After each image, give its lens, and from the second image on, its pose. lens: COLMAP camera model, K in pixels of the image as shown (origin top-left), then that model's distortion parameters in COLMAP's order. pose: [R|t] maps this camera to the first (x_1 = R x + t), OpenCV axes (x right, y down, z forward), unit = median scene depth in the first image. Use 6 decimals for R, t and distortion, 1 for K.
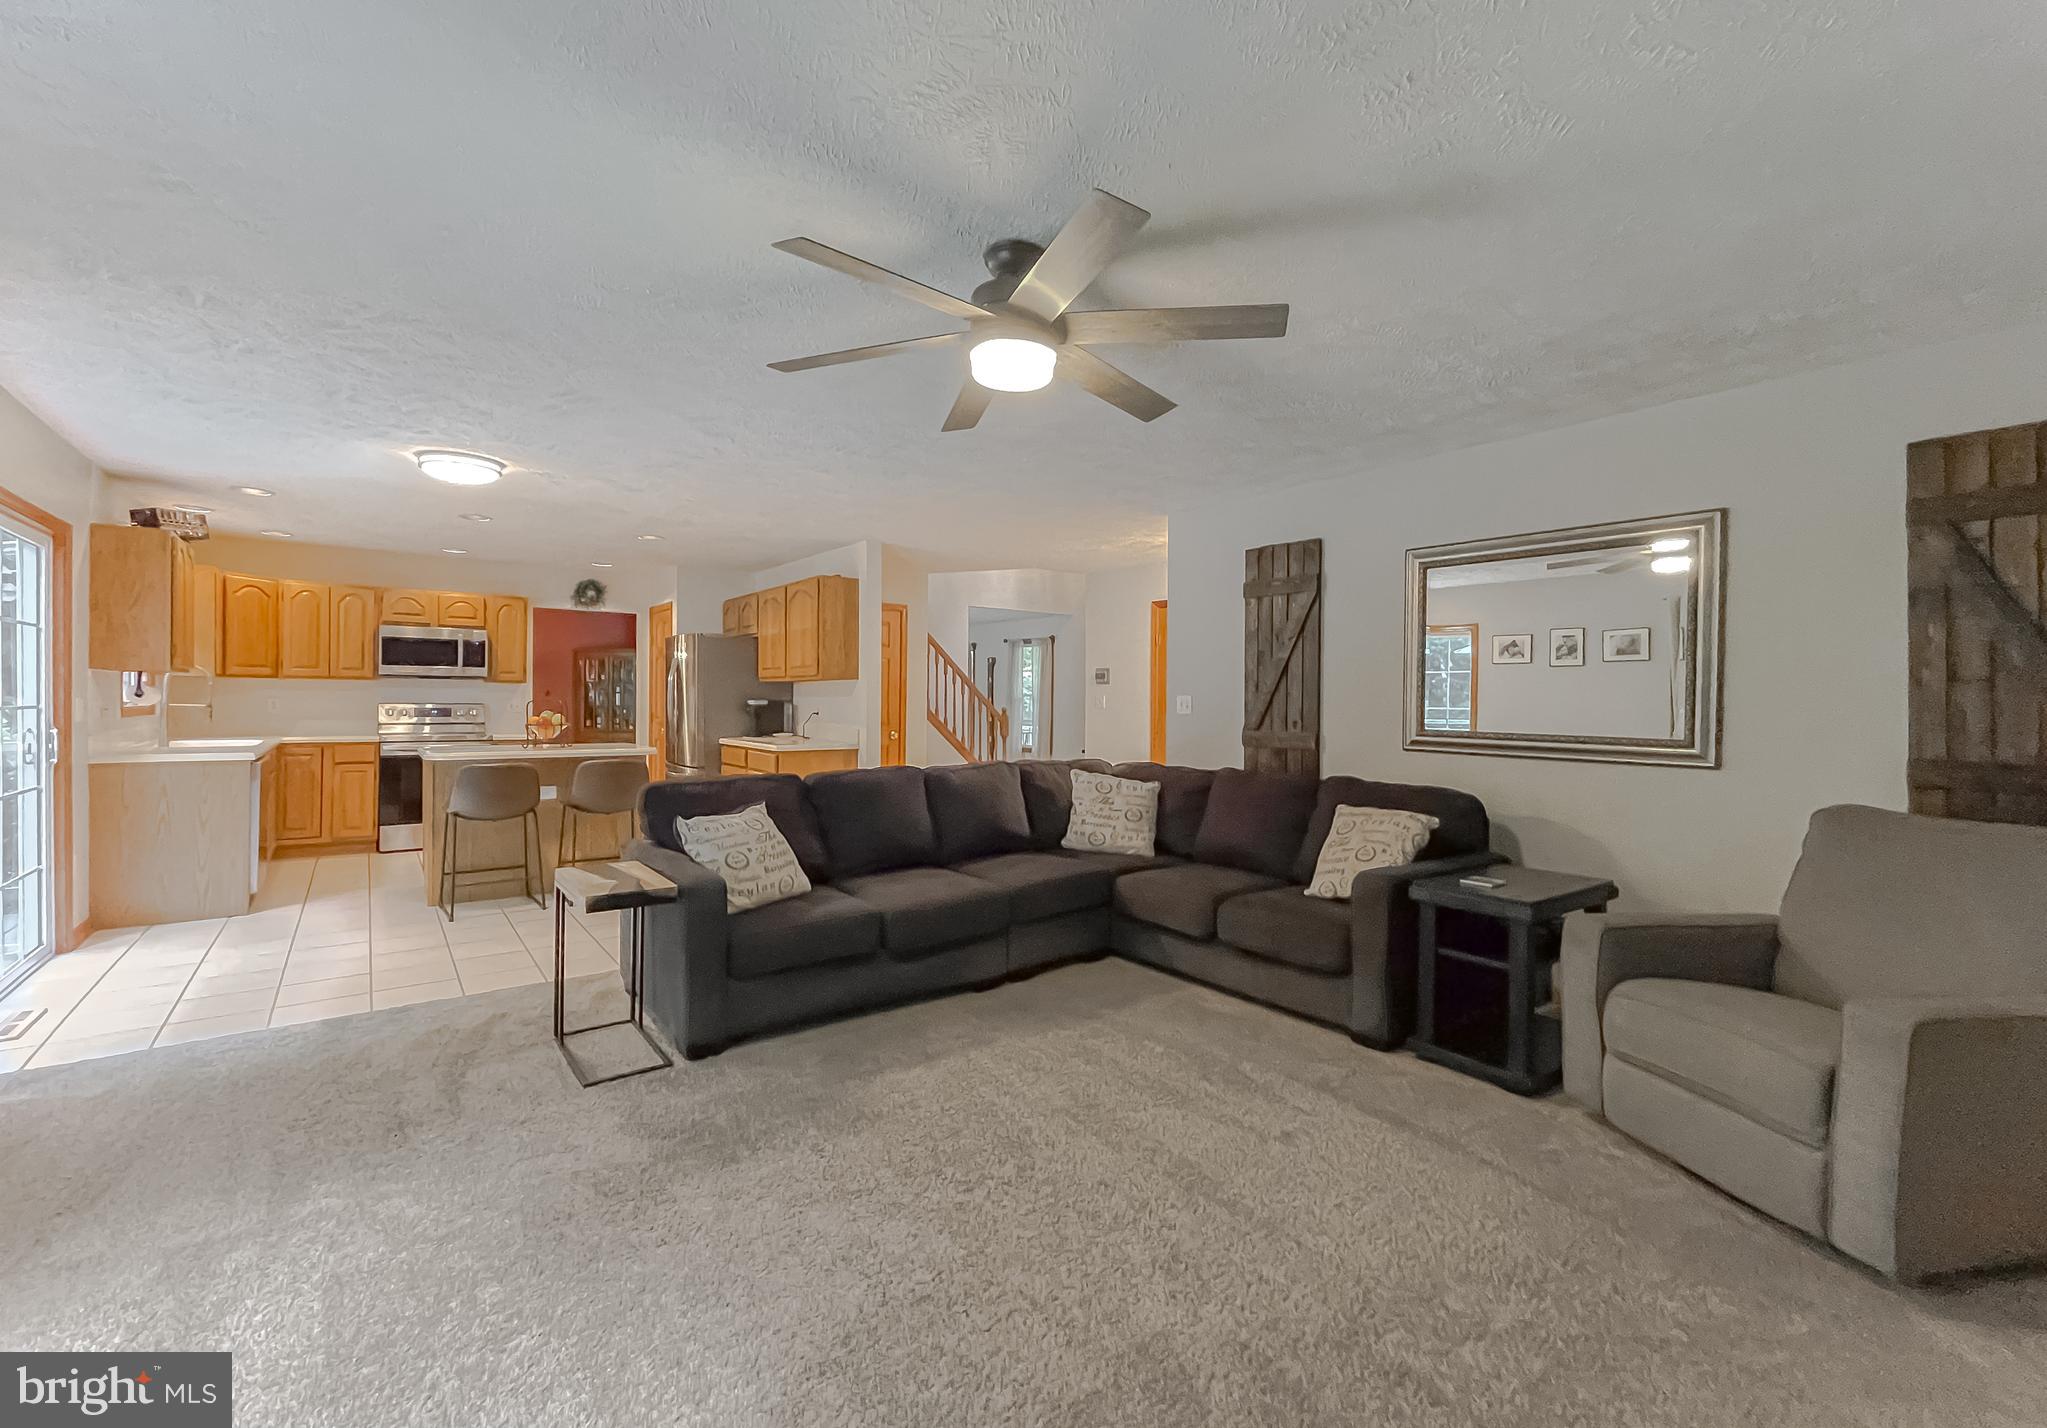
lens RADIAL K [[873.8, 0, 1025.0], [0, 873.8, 710.5], [0, 0, 1]] dist [0.000846, 0.000982]
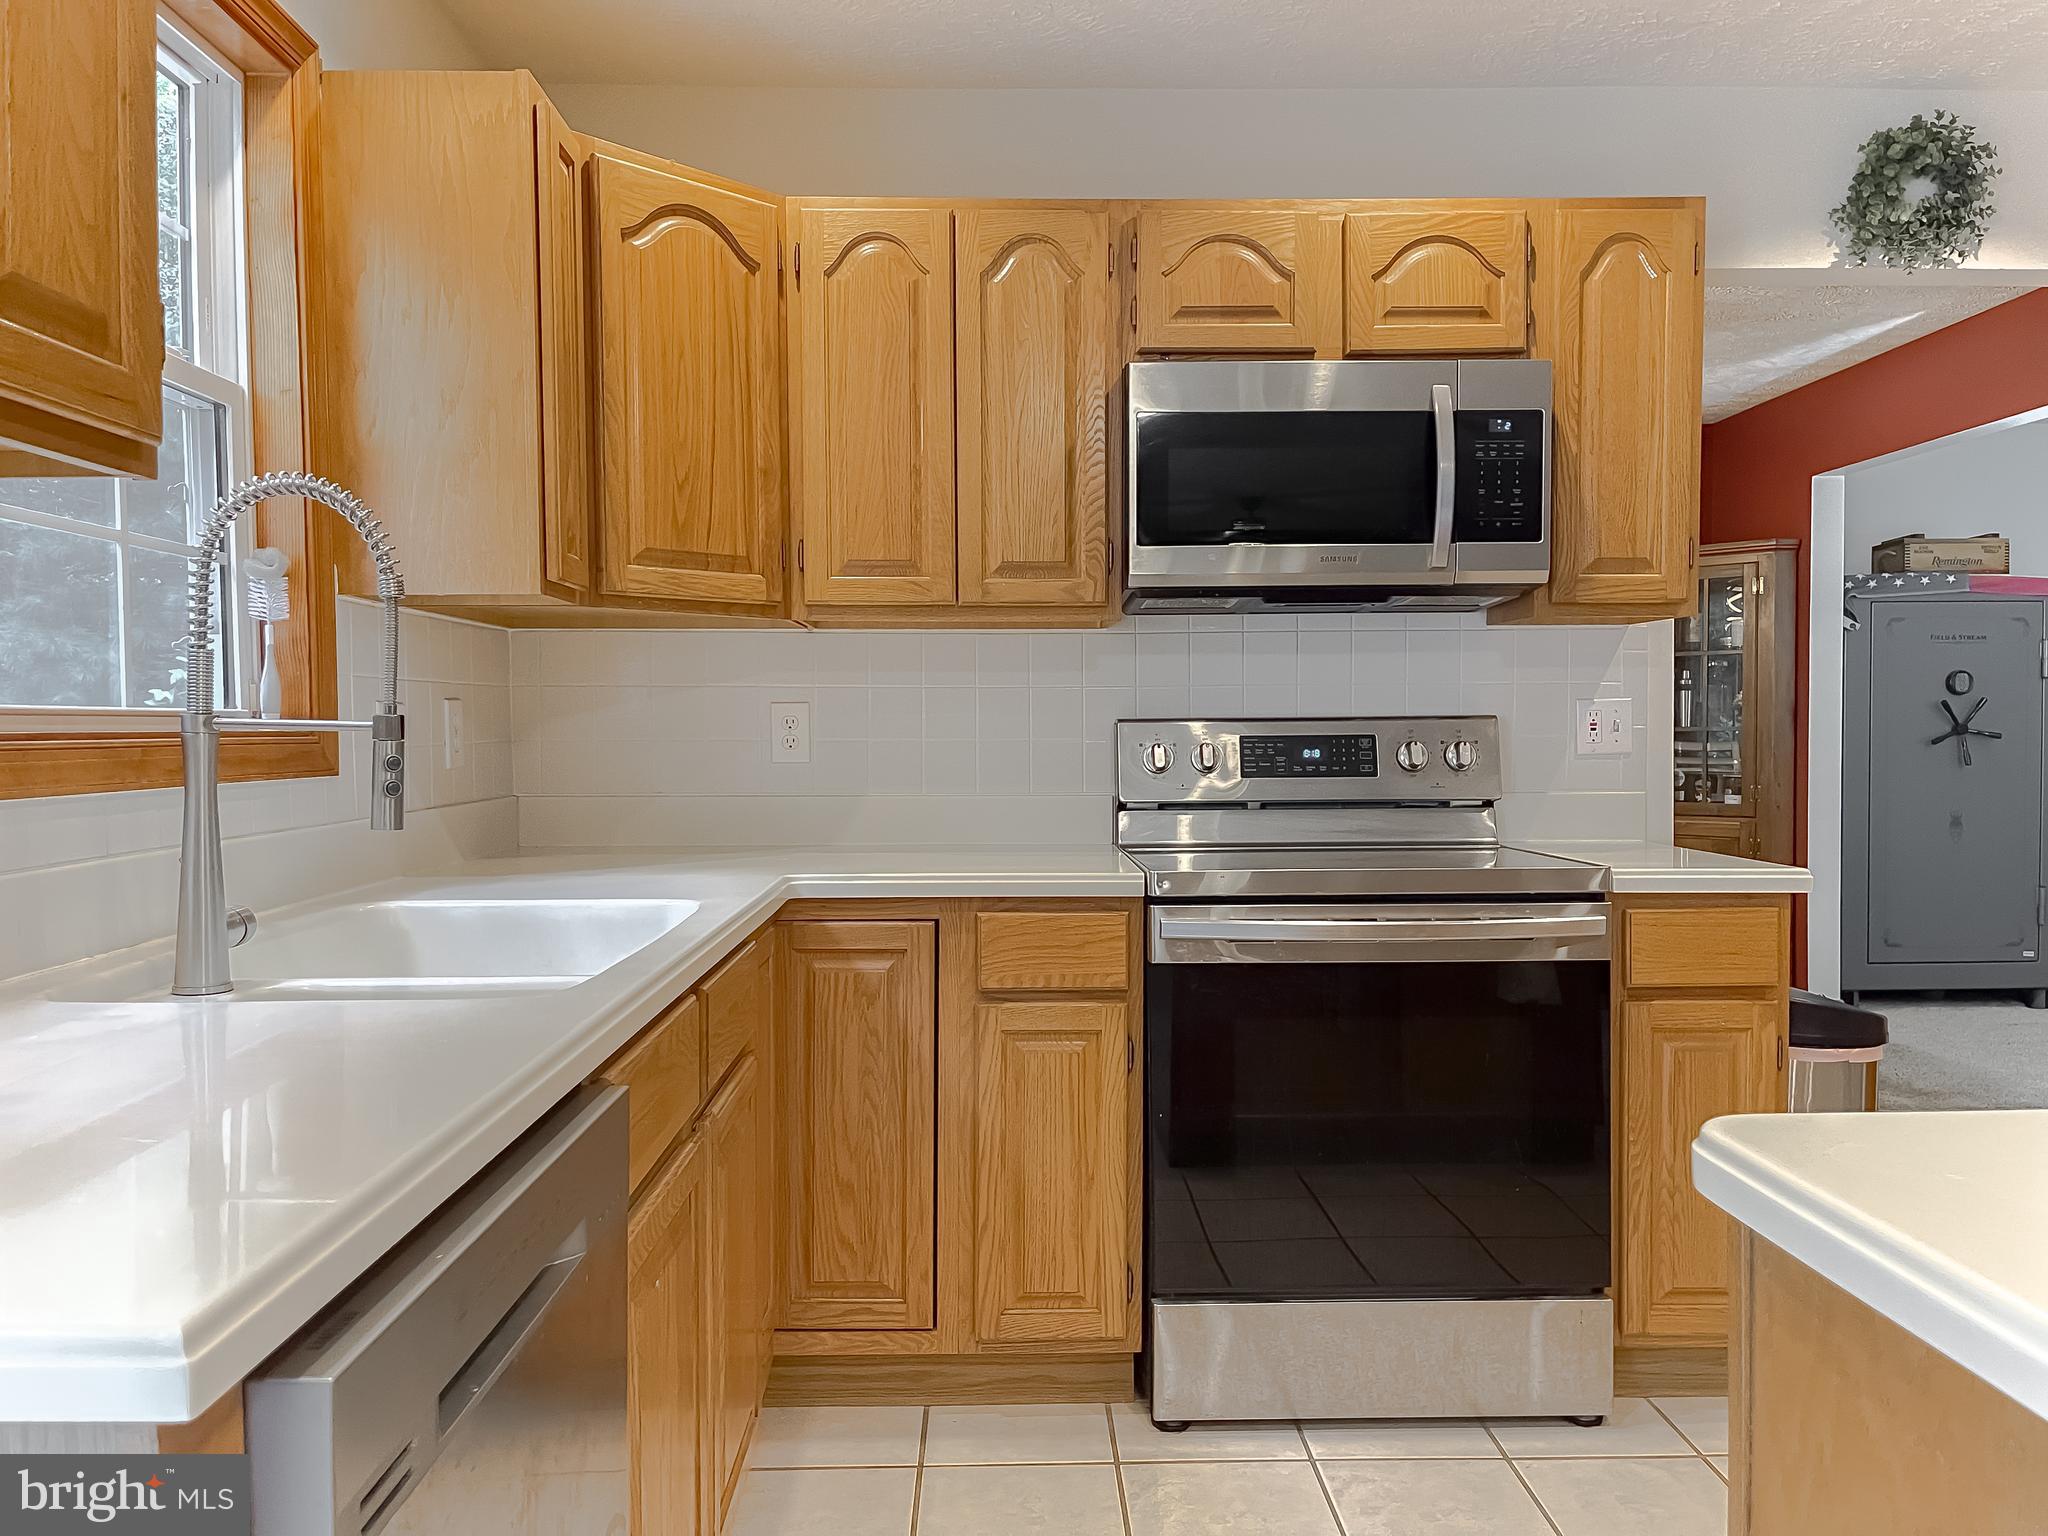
lens RADIAL K [[1579.2, 0, 1015.4], [0, 1579.2, 776.7], [0, 0, 1]] dist [0.034411, -0.031910]
pose [[0.808607, -0.004932, -0.588329, -0.535612], [0.011765, 0.999900, 0.007788, 0.002787], [0.588232, -0.013220, 0.808584, 0.668552]]
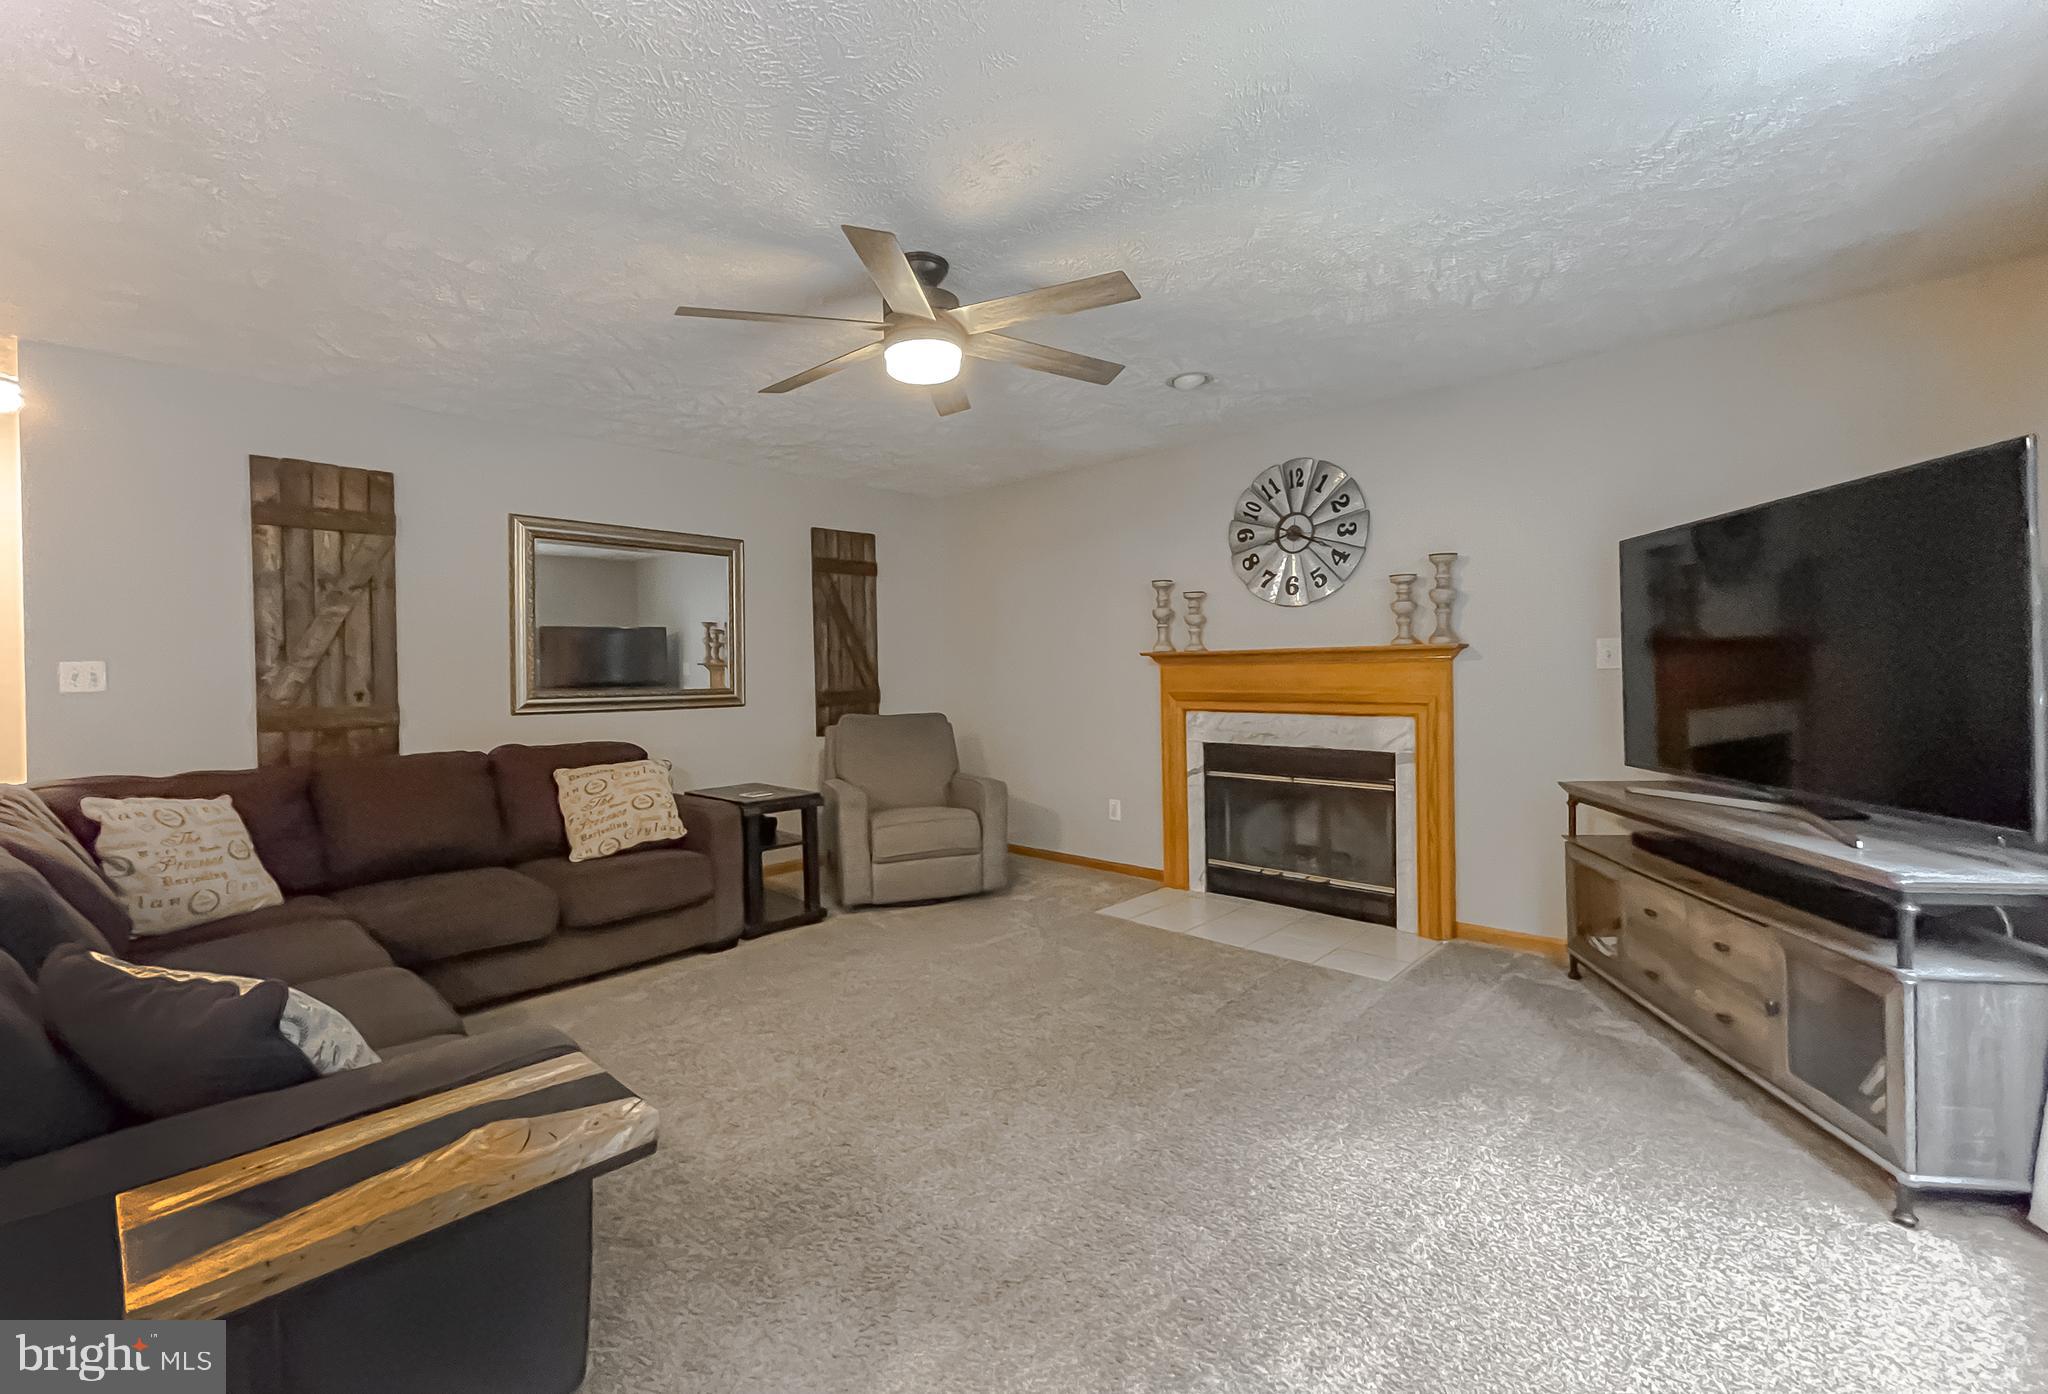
lens RADIAL K [[842.7, 0, 1007.5], [0, 842.7, 672.1], [0, 0, 1]] dist [-0.001375, 0.000072]
pose [[-0.152318, -0.014519, 0.988225, -0.384213], [0.022836, 0.999573, 0.018206, -0.004628], [-0.988068, 0.025340, -0.151921, 0.371247]]
